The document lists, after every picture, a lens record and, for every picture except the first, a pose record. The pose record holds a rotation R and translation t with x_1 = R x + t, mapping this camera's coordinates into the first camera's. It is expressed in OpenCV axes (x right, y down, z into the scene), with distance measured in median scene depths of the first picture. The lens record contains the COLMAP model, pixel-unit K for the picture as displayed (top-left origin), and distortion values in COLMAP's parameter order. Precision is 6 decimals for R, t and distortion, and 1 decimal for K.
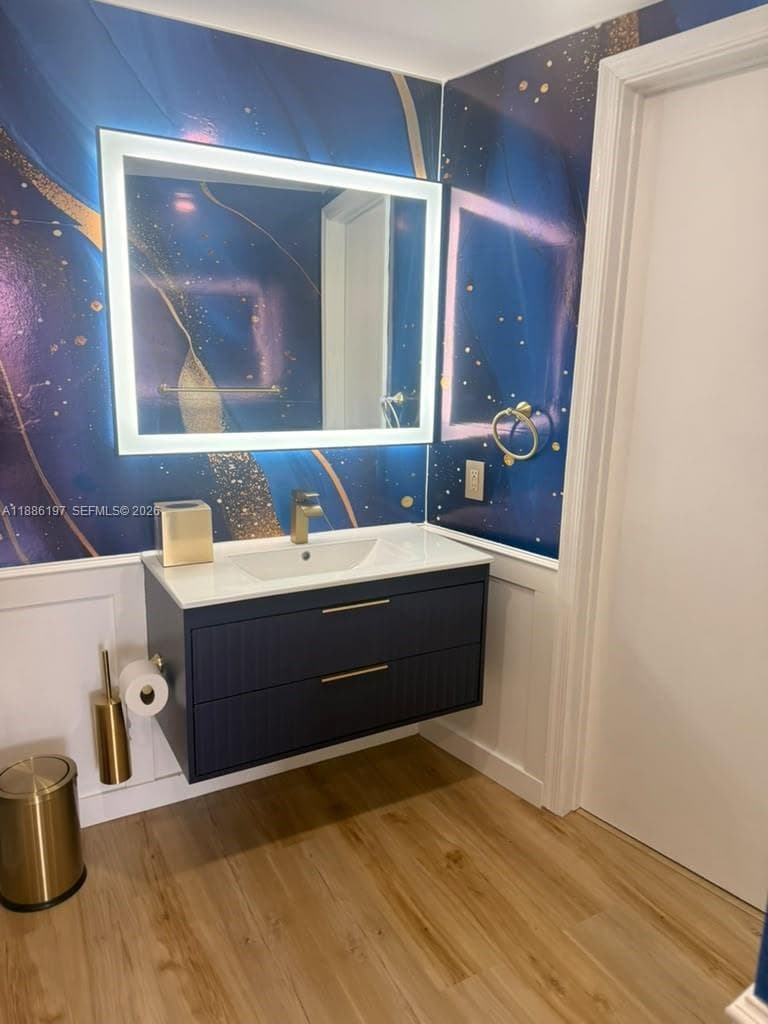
lens RADIAL K [[719.9, 0, 400.8], [0, 719.9, 516.7], [0, 0, 1]] dist [0.033047, -0.044404]
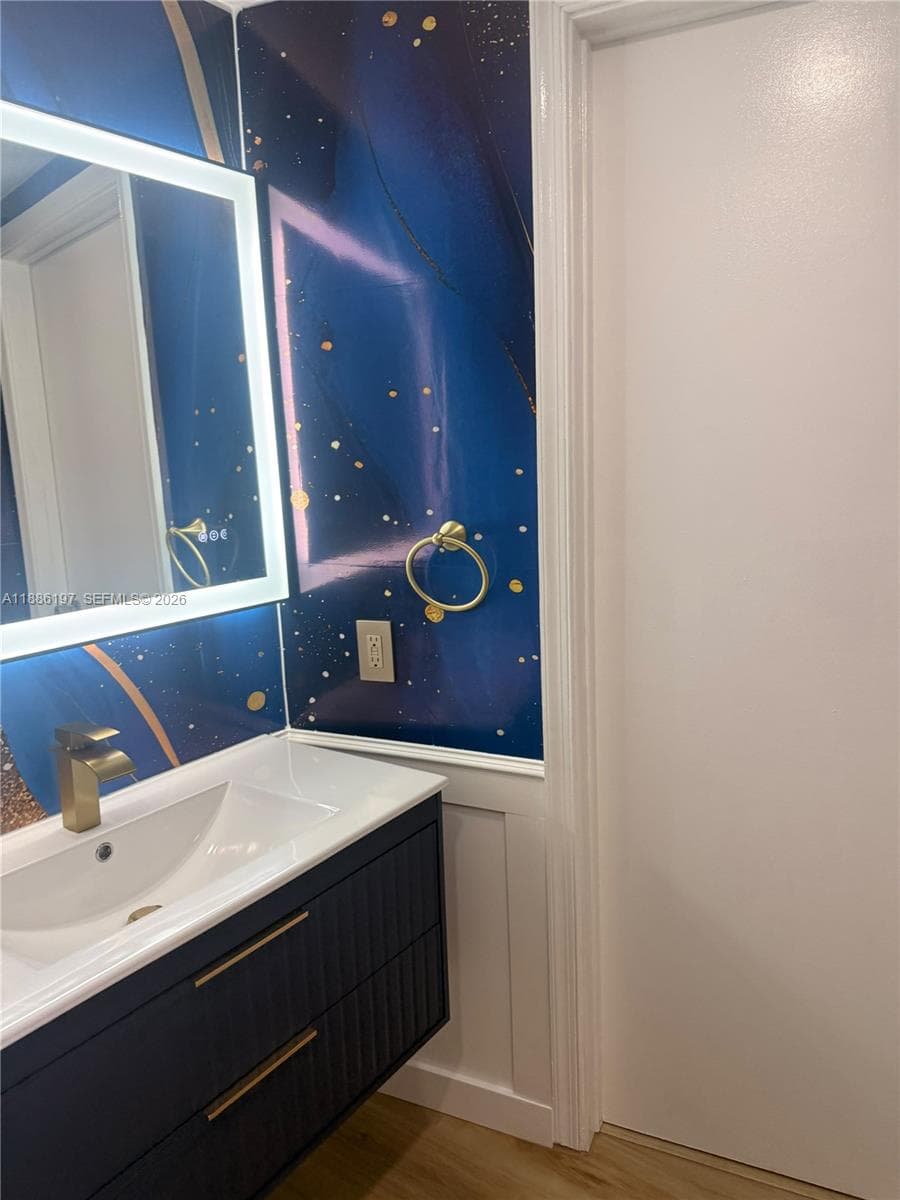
lens RADIAL K [[835.7, 0, 473.2], [0, 835.7, 592.8], [0, 0, 1]] dist [0.044130, -0.044620]
pose [[0.902106, -0.128504, 0.411935, -0.122066], [0.150702, 0.988341, -0.021712, -0.079258], [-0.404343, 0.081666, 0.910954, 0.337327]]
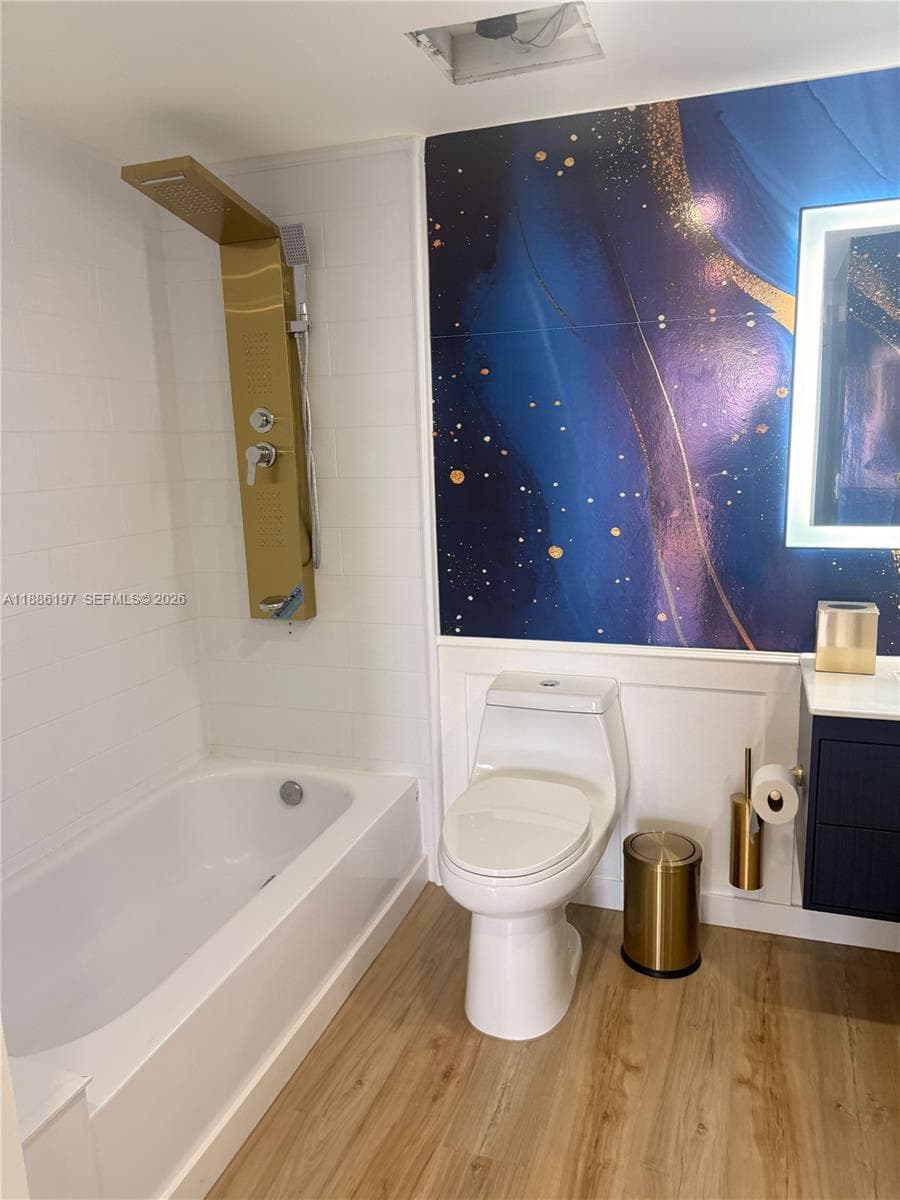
lens RADIAL K [[840.4, 0, 455.5], [0, 840.4, 606.9], [0, 0, 1]] dist [0.108676, -0.154990]
pose [[0.651692, 0.099618, -0.751913, 0.165442], [-0.121088, 0.992288, 0.026516, 0.015083], [0.748756, 0.073767, 0.658729, -0.053834]]
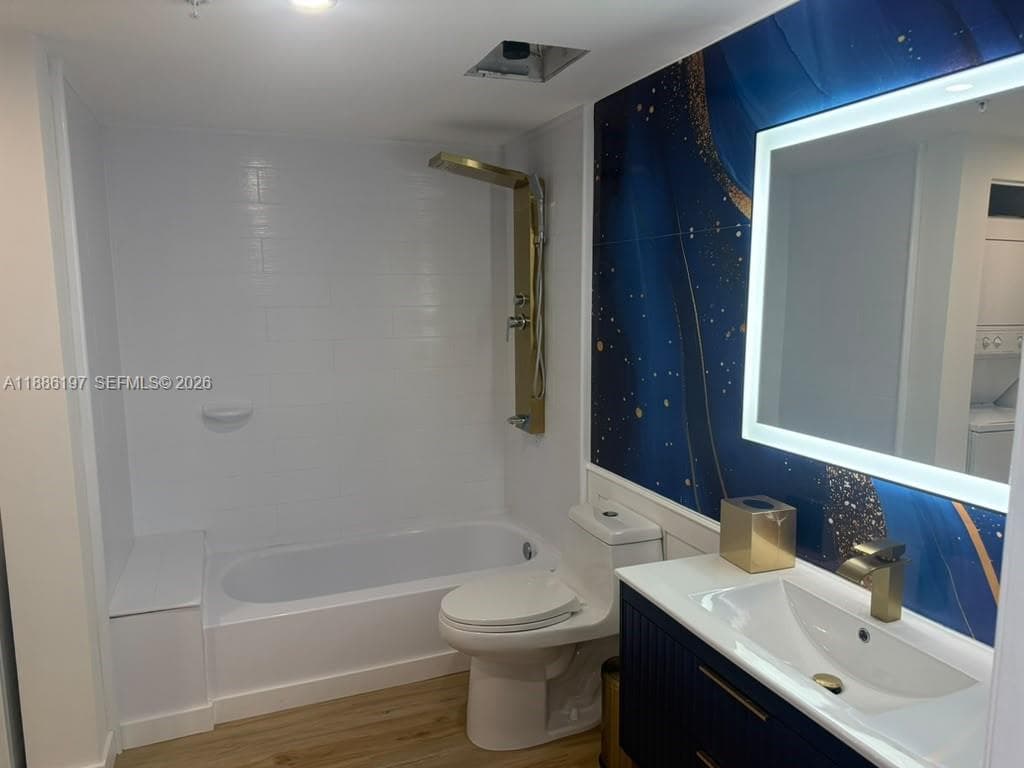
lens RADIAL K [[723.0, 0, 512.1], [0, 723.0, 392.3], [0, 0, 1]] dist [0.101209, -0.158096]
pose [[-0.153442, 0.114731, -0.981475, 0.614130], [-0.209372, 0.966911, 0.145761, -0.211784], [0.965722, 0.227860, -0.124343, 0.735187]]
